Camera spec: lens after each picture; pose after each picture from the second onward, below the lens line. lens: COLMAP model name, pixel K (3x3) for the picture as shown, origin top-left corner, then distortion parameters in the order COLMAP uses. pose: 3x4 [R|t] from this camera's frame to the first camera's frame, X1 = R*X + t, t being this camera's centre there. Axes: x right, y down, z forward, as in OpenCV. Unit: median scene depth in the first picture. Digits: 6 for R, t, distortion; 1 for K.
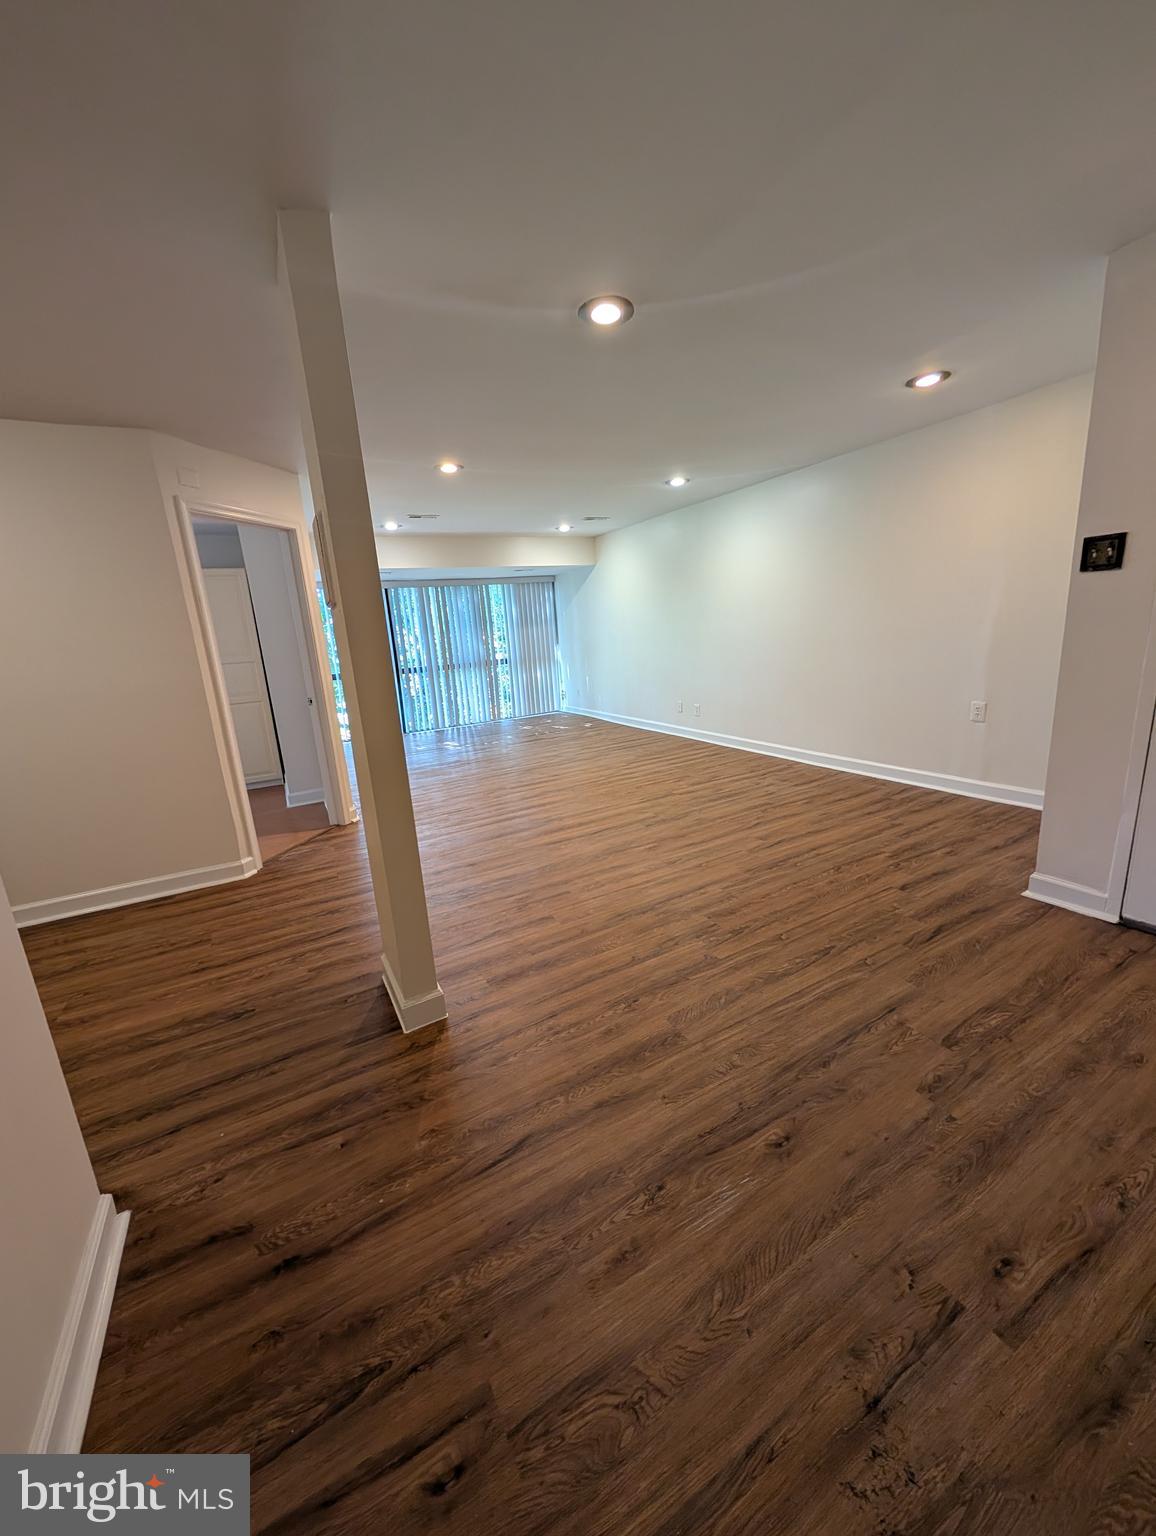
lens RADIAL K [[579.5, 0, 582.6], [0, 579.5, 766.5], [0, 0, 1]] dist [-0.008619, 0.003033]
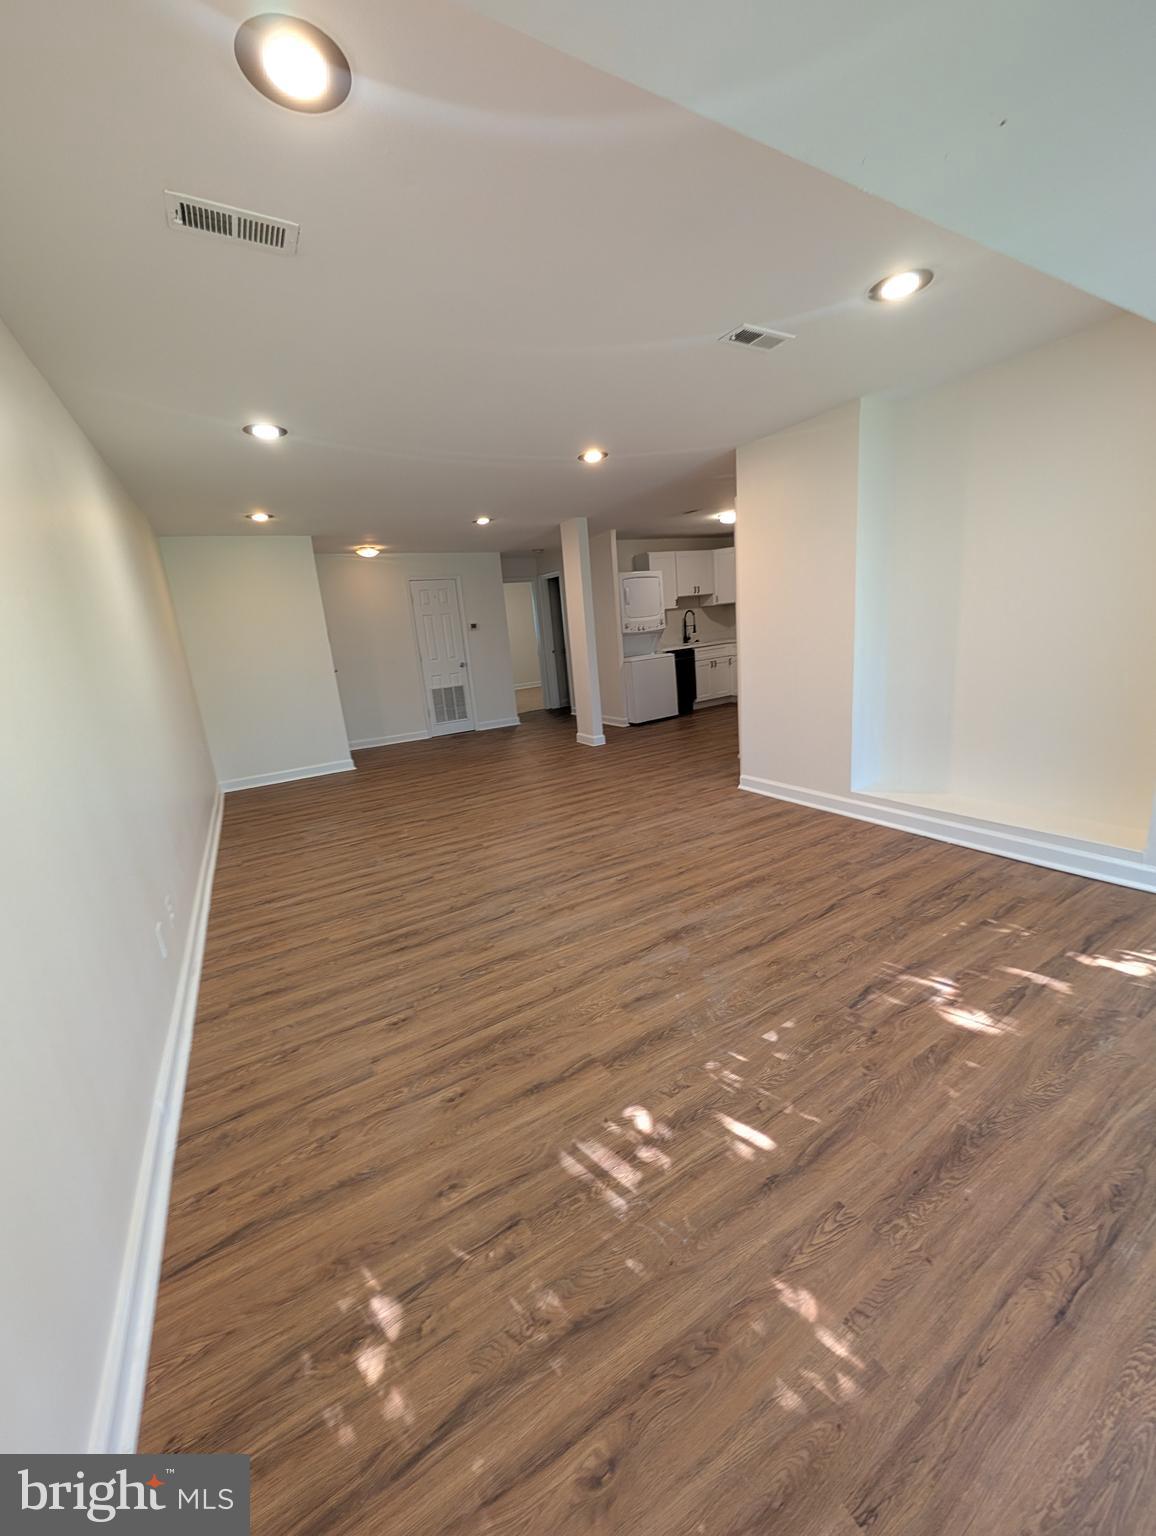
lens RADIAL K [[579.5, 0, 582.6], [0, 579.5, 766.5], [0, 0, 1]] dist [-0.008619, 0.003033]
pose [[-0.987543, 0.157164, 0.007605, -0.162456], [0.143081, 0.876840, 0.458998, -0.591142], [0.065469, 0.454368, -0.888405, 2.448400]]
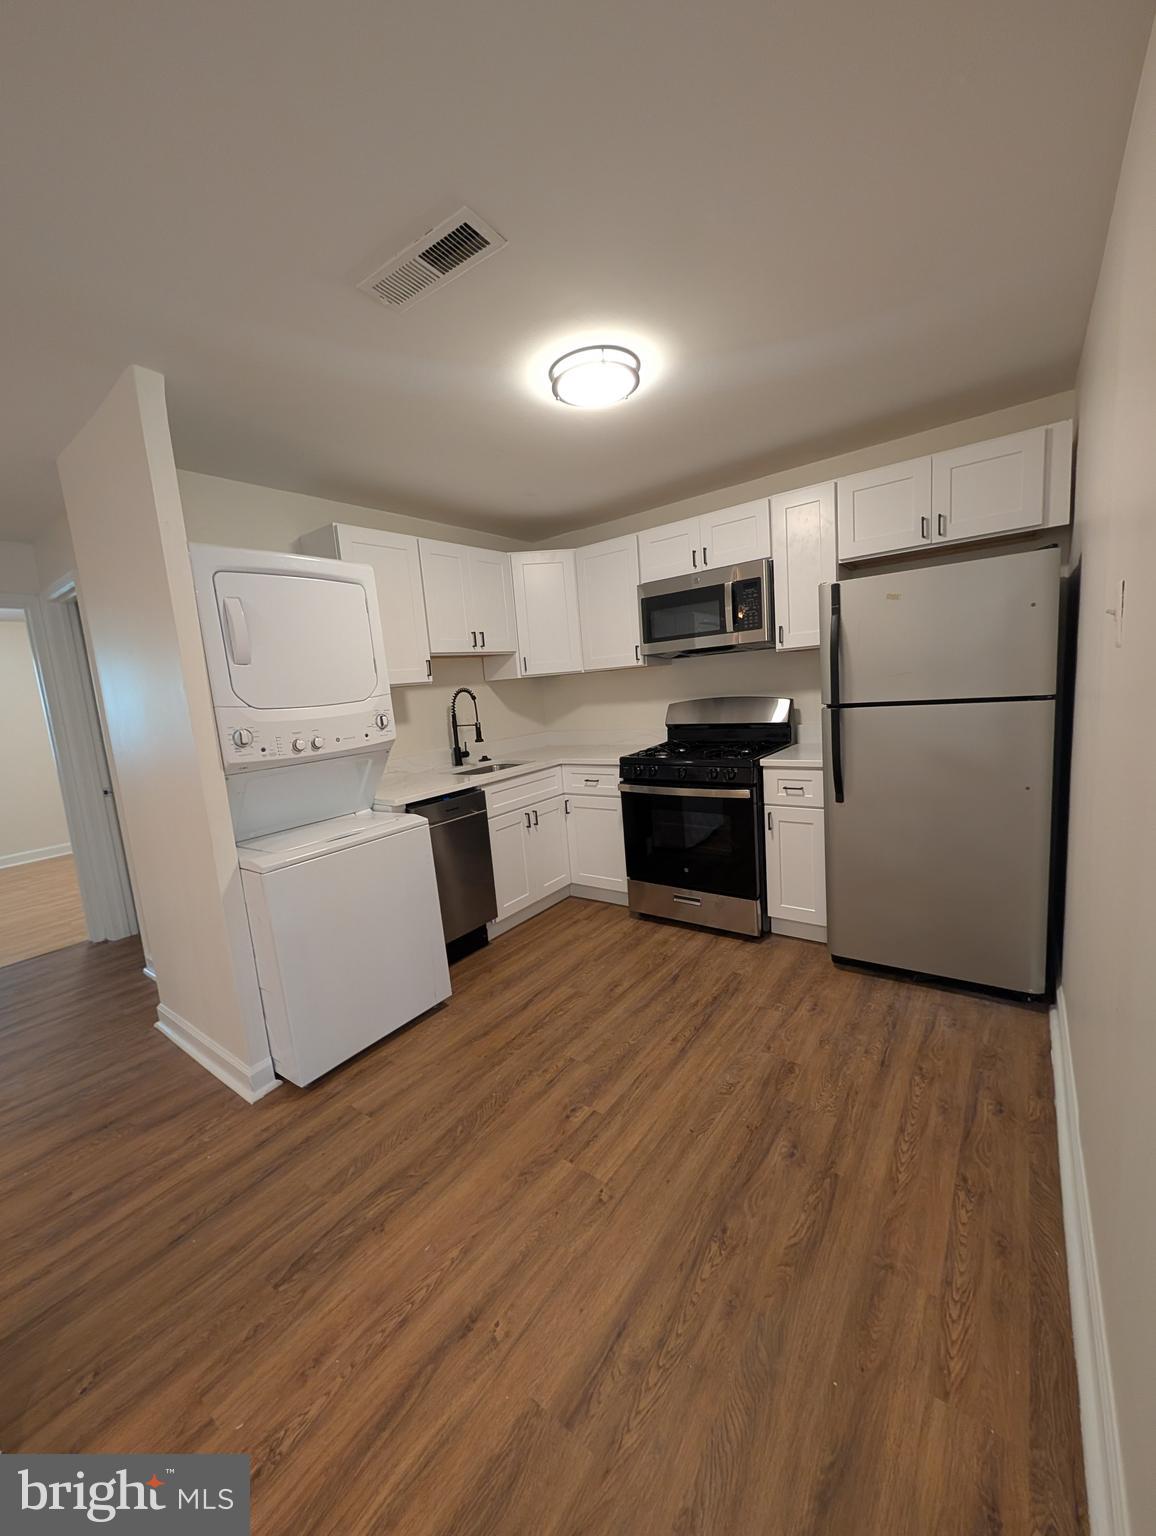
lens RADIAL K [[579.5, 0, 582.6], [0, 579.5, 766.5], [0, 0, 1]] dist [-0.008619, 0.003033]
pose [[-0.901396, 0.193935, -0.387136, -0.471229], [0.040815, 0.928163, 0.369929, -0.212863], [0.431067, 0.317651, -0.844558, 0.956201]]
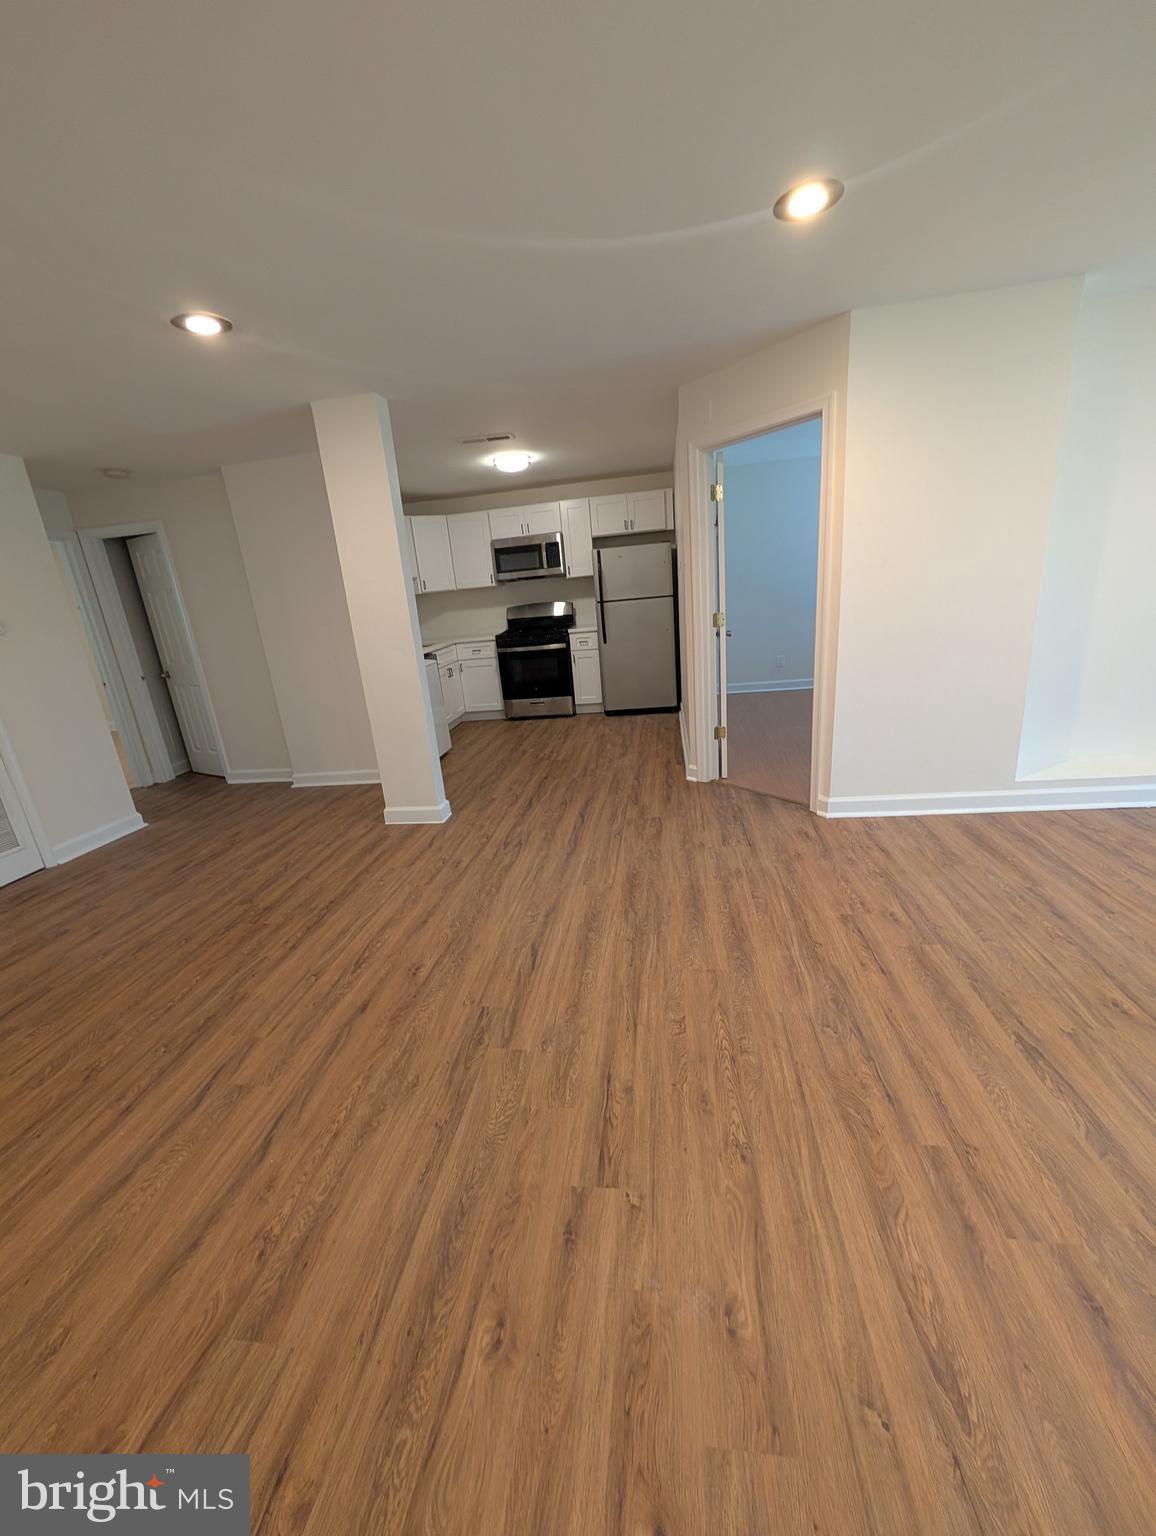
lens RADIAL K [[579.5, 0, 582.6], [0, 579.5, 766.5], [0, 0, 1]] dist [-0.008619, 0.003033]
pose [[-0.585258, 0.351222, -0.730833, 0.409712], [-0.062436, 0.879123, 0.472487, -0.384155], [0.808440, 0.322157, -0.492585, 1.421466]]
